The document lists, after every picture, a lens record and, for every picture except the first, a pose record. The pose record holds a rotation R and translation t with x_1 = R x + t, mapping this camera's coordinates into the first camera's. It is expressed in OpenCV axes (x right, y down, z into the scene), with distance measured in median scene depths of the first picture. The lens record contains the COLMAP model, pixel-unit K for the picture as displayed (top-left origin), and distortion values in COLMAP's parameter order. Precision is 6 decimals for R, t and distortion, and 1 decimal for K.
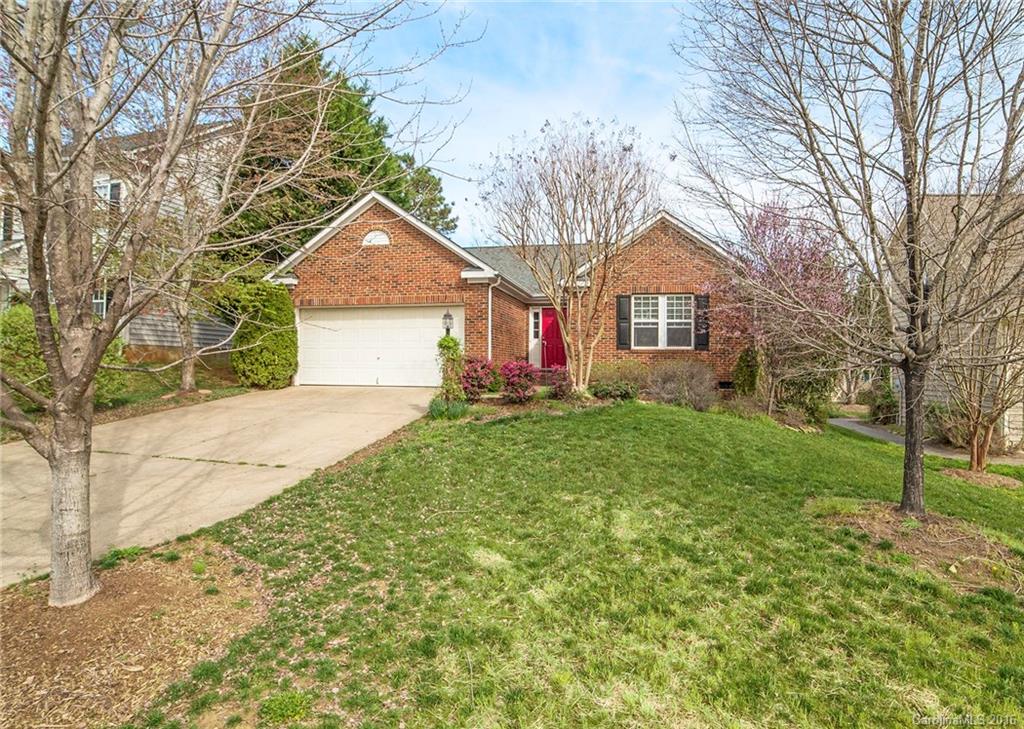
lens RADIAL K [[439.0, 0, 512.0], [0, 439.0, 364.5], [0, 0, 1]] dist [-0.000523, -0.000022]
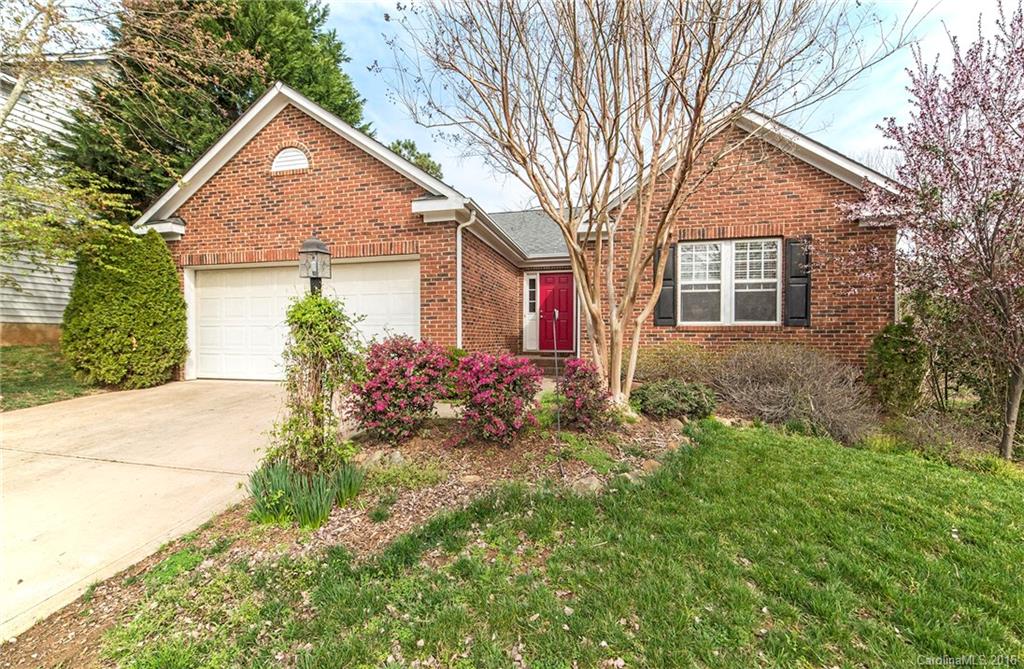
lens RADIAL K [[416.6, 0, 512.0], [0, 416.6, 334.5], [0, 0, 1]] dist [0.000509, 0.000042]
pose [[0.999964, -0.005121, 0.006802, 0.020458], [0.005206, 0.999907, -0.012599, -0.015157], [-0.006737, 0.012634, 0.999897, 0.387084]]
